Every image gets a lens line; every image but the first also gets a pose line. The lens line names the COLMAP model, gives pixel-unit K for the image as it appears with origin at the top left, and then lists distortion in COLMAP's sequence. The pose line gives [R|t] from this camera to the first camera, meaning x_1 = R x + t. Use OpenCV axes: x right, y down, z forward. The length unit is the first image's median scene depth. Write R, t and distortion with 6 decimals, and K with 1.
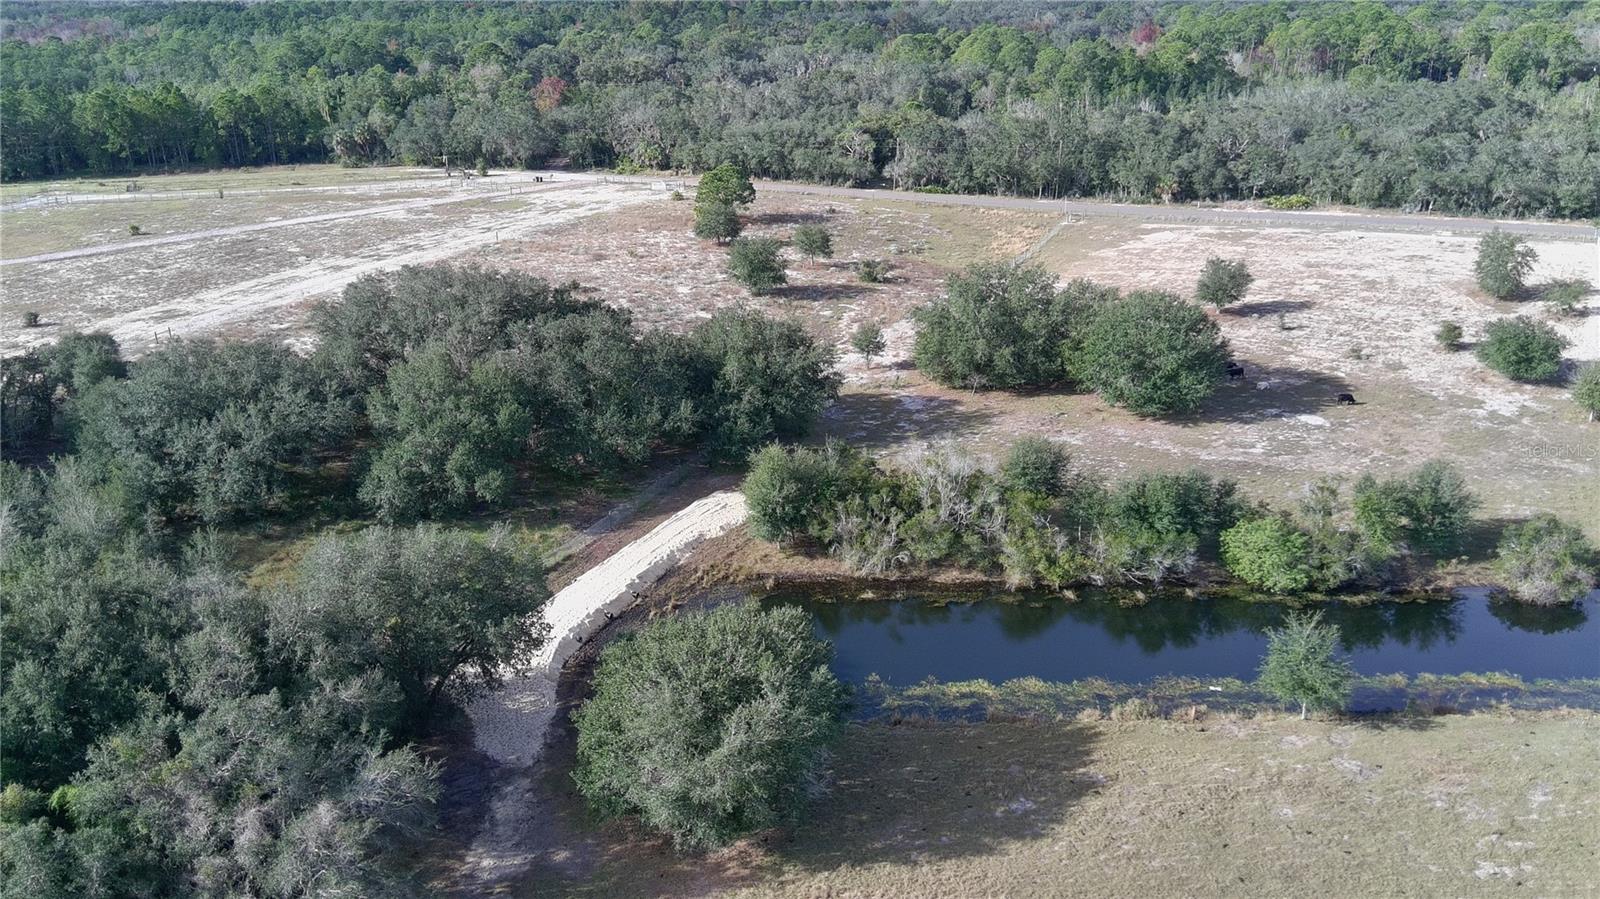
lens RADIAL K [[1335.3, 0, 798.3], [0, 1335.3, 475.9], [0, 0, 1]] dist [0.129030, -0.226492]
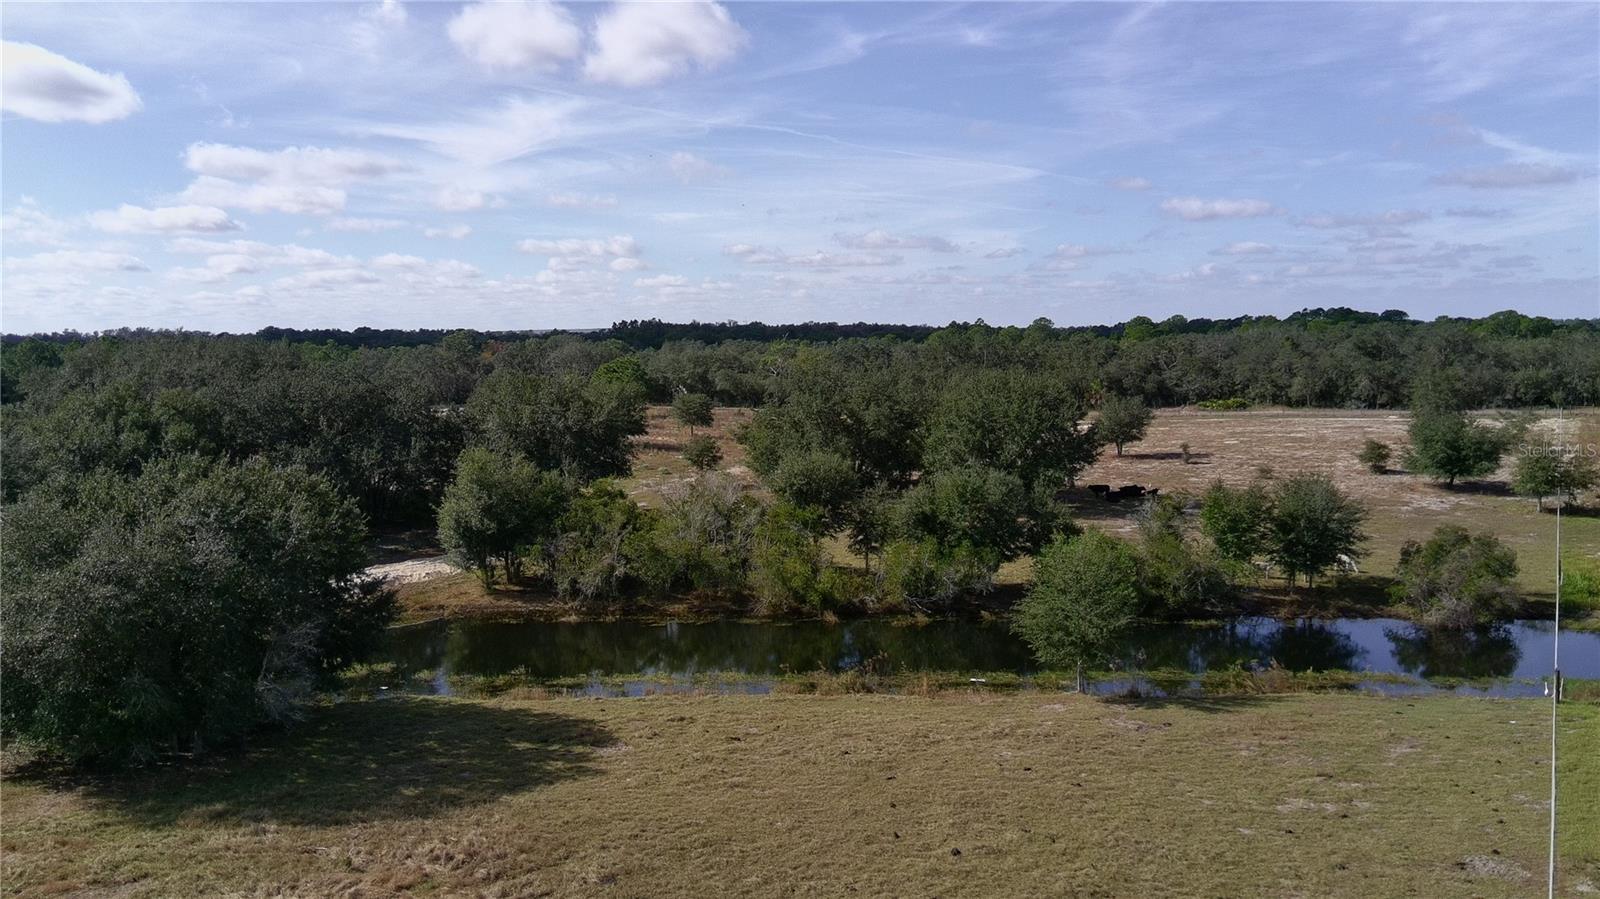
lens RADIAL K [[1335.3, 0, 798.3], [0, 1335.3, 475.9], [0, 0, 1]] dist [0.129030, -0.226492]
pose [[0.999513, 0.010447, -0.029395, 0.130428], [-0.018093, 0.961721, -0.273431, 0.140030], [0.025413, 0.273830, 0.961442, 0.157297]]
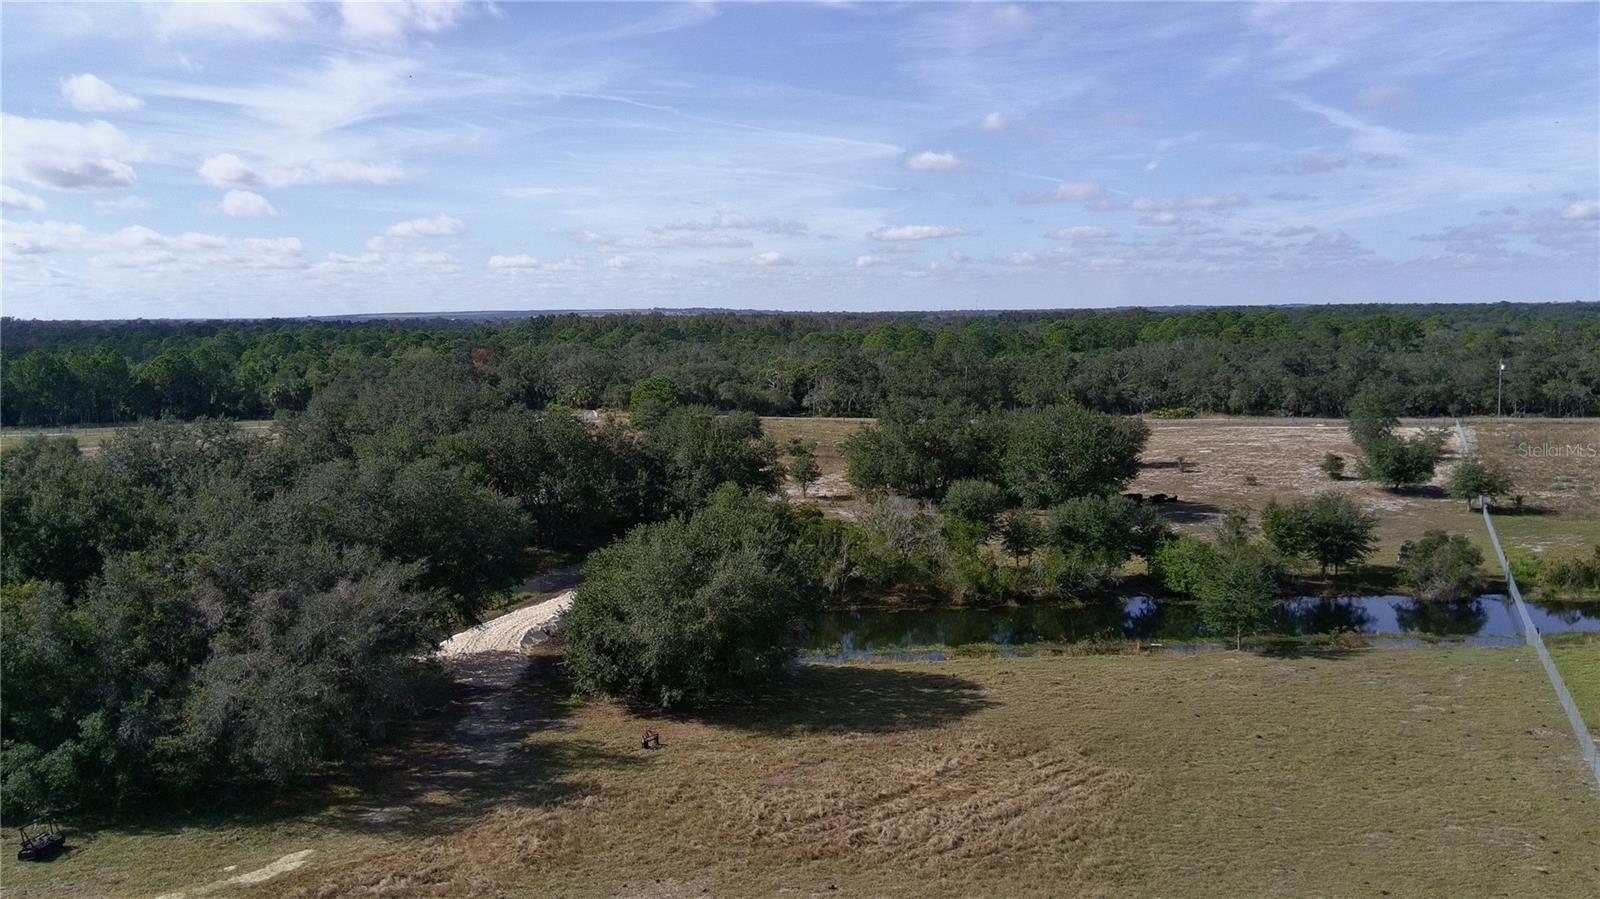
lens RADIAL K [[1346.5, 0, 800.0], [0, 1346.5, 449.5], [0, 0, 1]] dist [0.133489, -0.240160]
pose [[0.997336, -0.002646, 0.072895, -0.027239], [0.022903, 0.960161, -0.278506, 0.168653], [-0.069254, 0.279434, 0.957664, -0.026491]]
